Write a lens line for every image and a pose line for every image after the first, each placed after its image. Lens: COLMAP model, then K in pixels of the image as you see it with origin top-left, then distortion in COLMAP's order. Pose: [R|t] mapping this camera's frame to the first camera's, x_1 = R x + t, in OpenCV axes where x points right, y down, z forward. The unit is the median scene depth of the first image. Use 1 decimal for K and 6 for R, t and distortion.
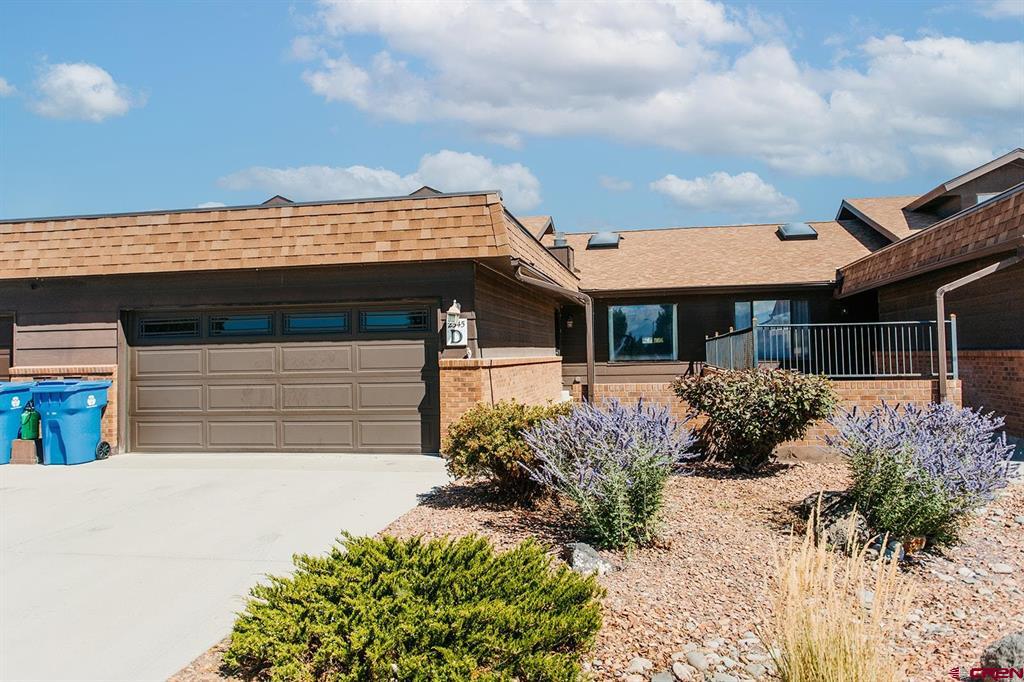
lens RADIAL K [[731.1, 0, 512.0], [0, 731.1, 341.0], [0, 0, 1]] dist [-0.002223, 0.000982]
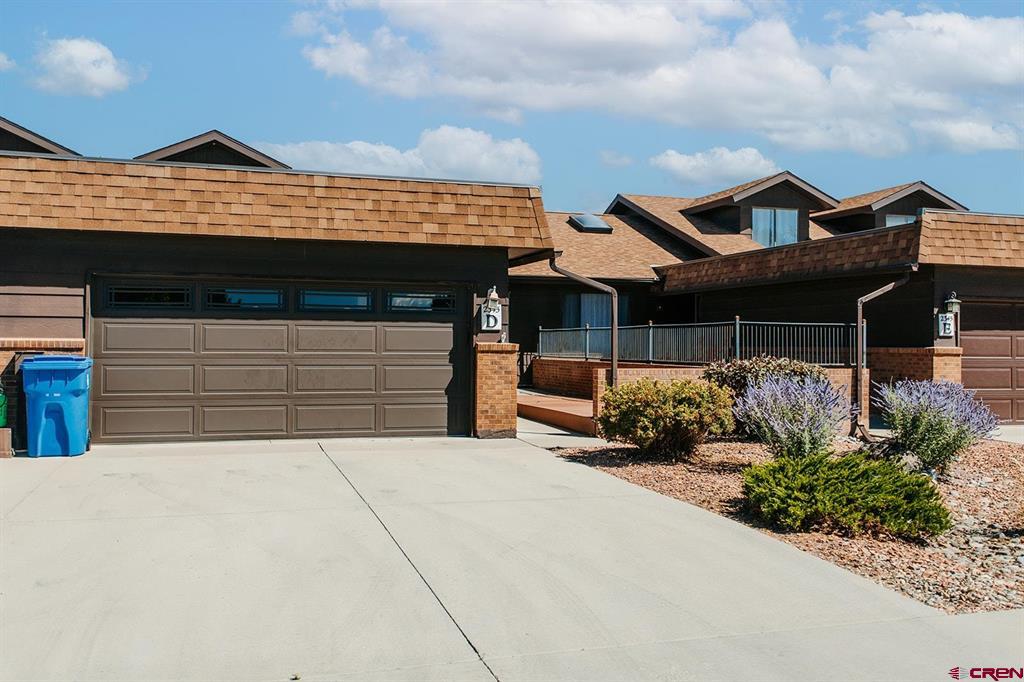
lens RADIAL K [[943.7, 0, 513.1], [0, 943.7, 340.4], [0, 0, 1]] dist [0.006942, -0.001684]
pose [[0.885371, 0.028568, 0.464006, -0.645120], [-0.034230, 0.999407, 0.003782, 0.014504], [-0.463622, -0.019232, 0.885824, -0.190678]]
